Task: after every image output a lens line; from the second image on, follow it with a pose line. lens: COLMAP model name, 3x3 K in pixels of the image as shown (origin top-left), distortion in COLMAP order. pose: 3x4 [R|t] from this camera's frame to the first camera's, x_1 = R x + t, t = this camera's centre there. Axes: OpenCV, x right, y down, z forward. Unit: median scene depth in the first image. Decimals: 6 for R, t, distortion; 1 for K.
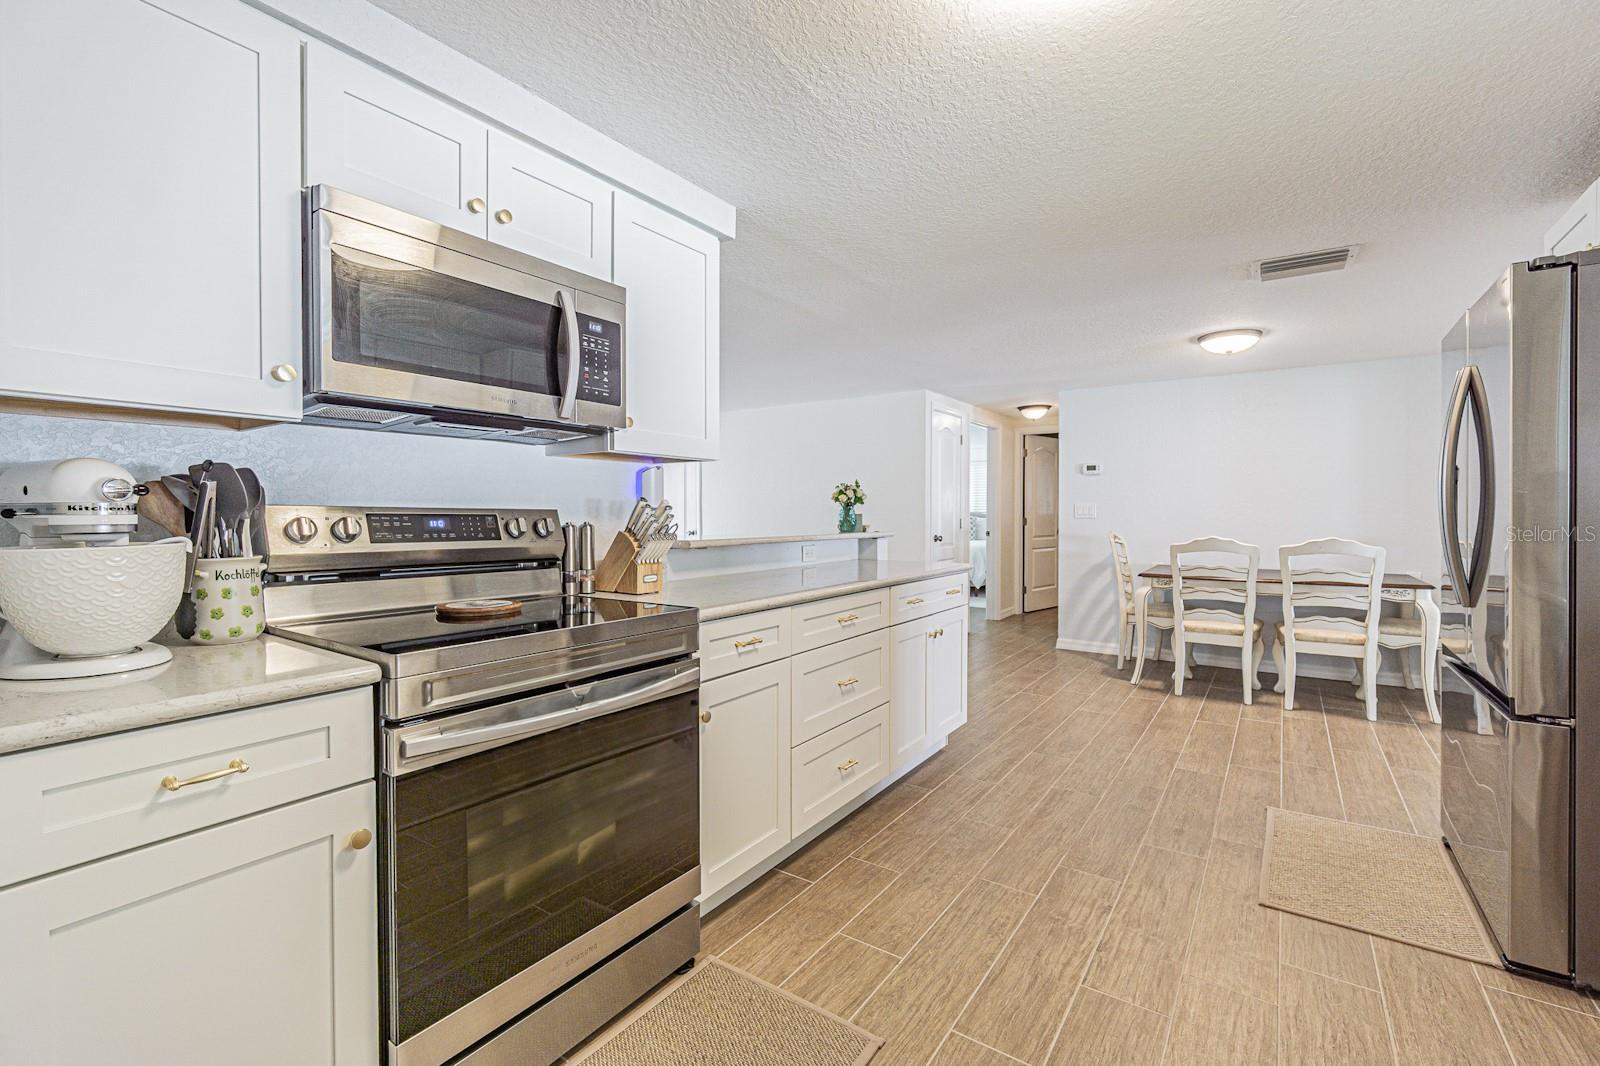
lens RADIAL K [[684.8, 0, 799.9], [0, 684.8, 532.1], [0, 0, 1]] dist [-0.009587, 0.003172]
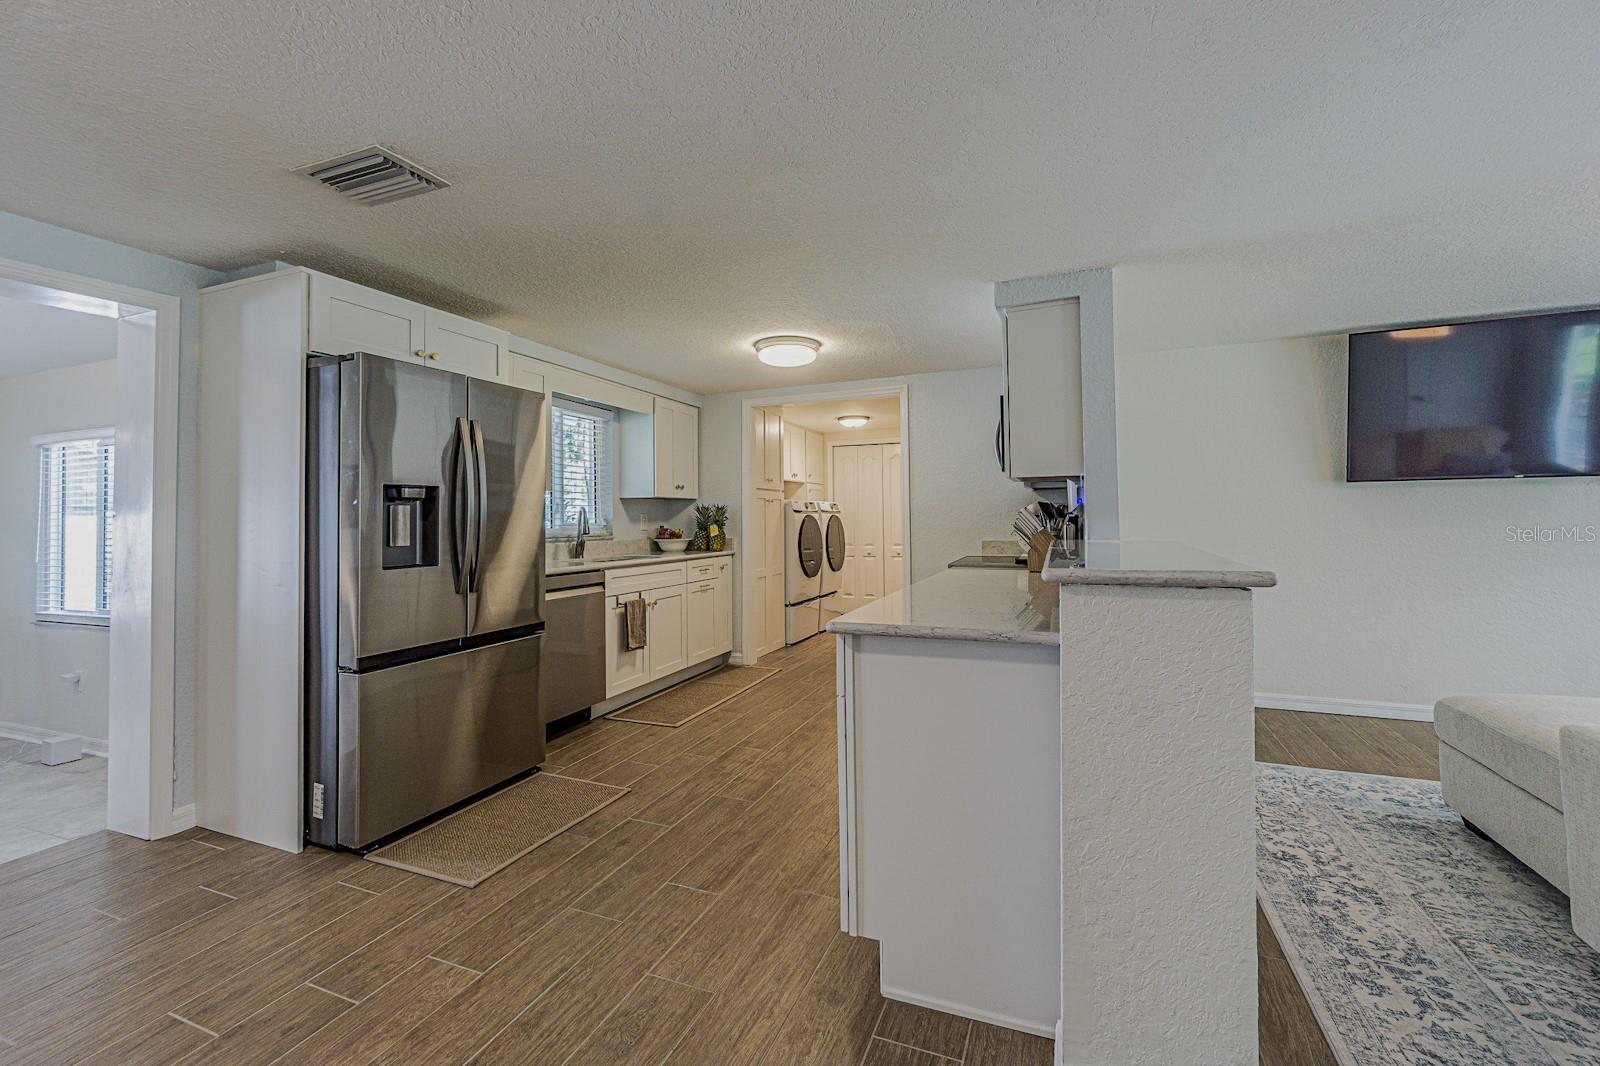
lens RADIAL K [[684.8, 0, 783.9], [0, 684.8, 484.2], [0, 0, 1]] dist [-0.009587, 0.003172]
pose [[-0.978517, 0.003304, -0.206142, 0.589938], [0.009343, 0.999555, -0.028326, -0.060371], [0.205956, -0.029644, -0.978112, 2.270933]]
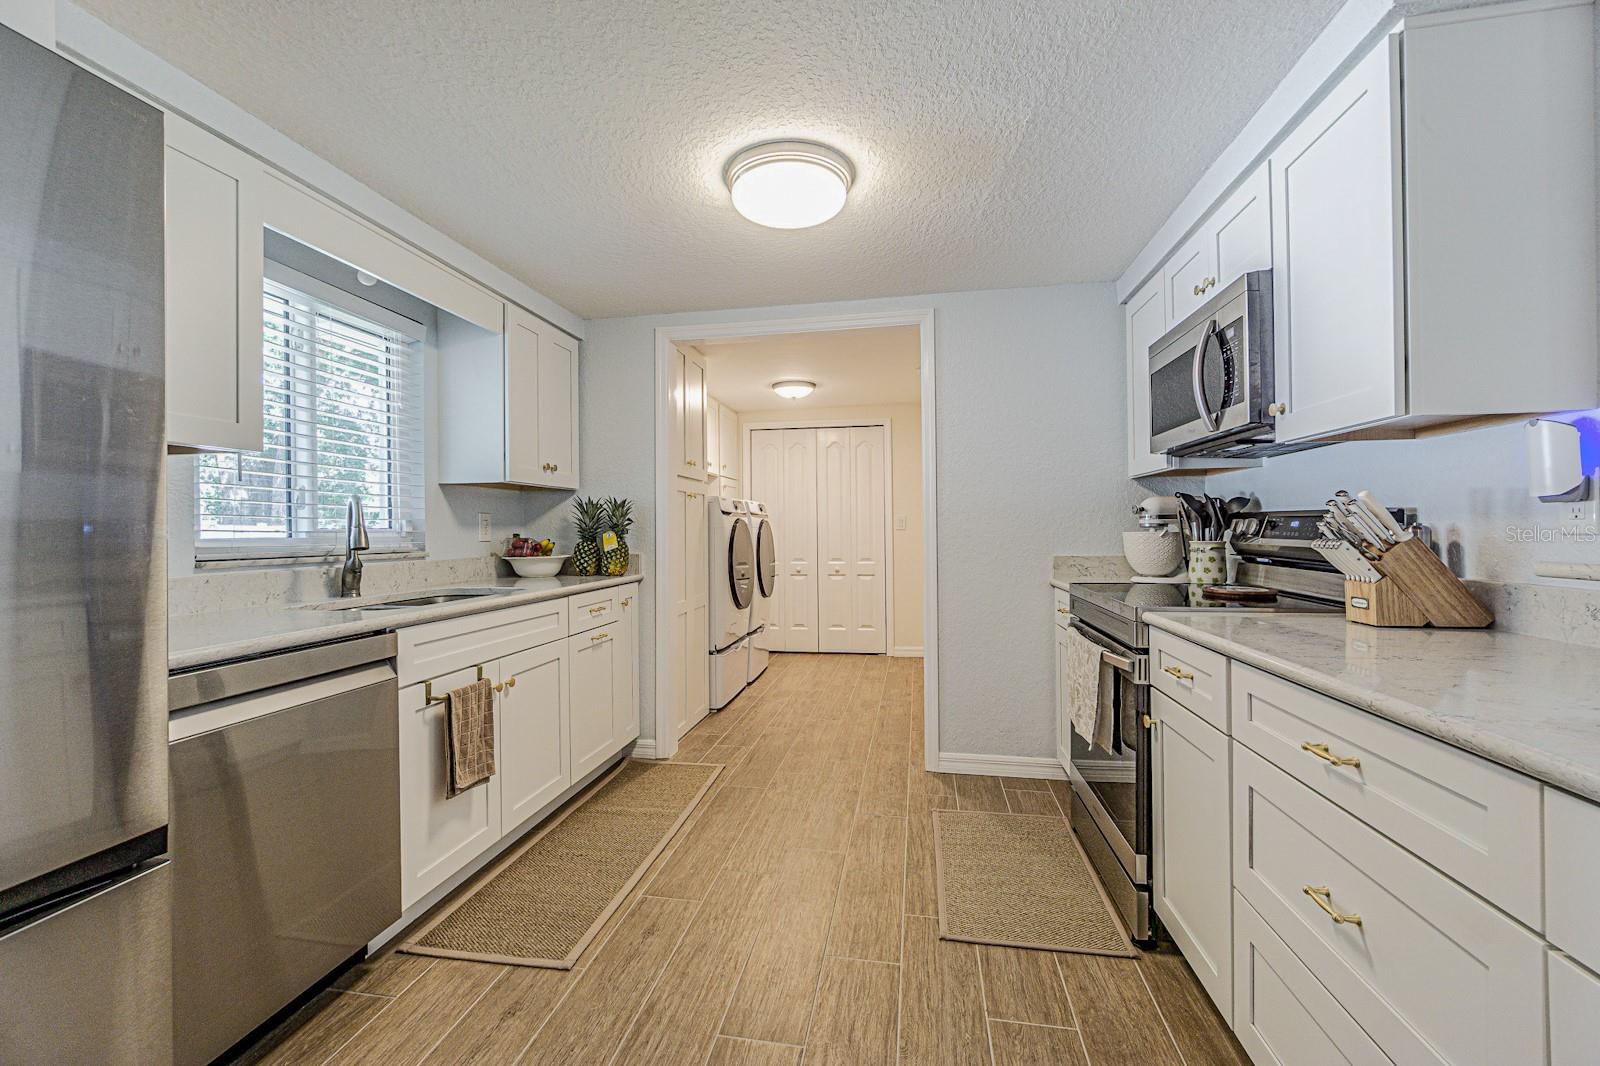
lens RADIAL K [[684.8, 0, 778.1], [0, 684.8, 520.5], [0, 0, 1]] dist [-0.009587, 0.003172]
pose [[-0.913522, 0.006910, -0.406730, 0.596060], [0.003102, 0.999945, 0.010020, -0.025914], [0.406777, 0.007892, -0.913493, 1.335492]]
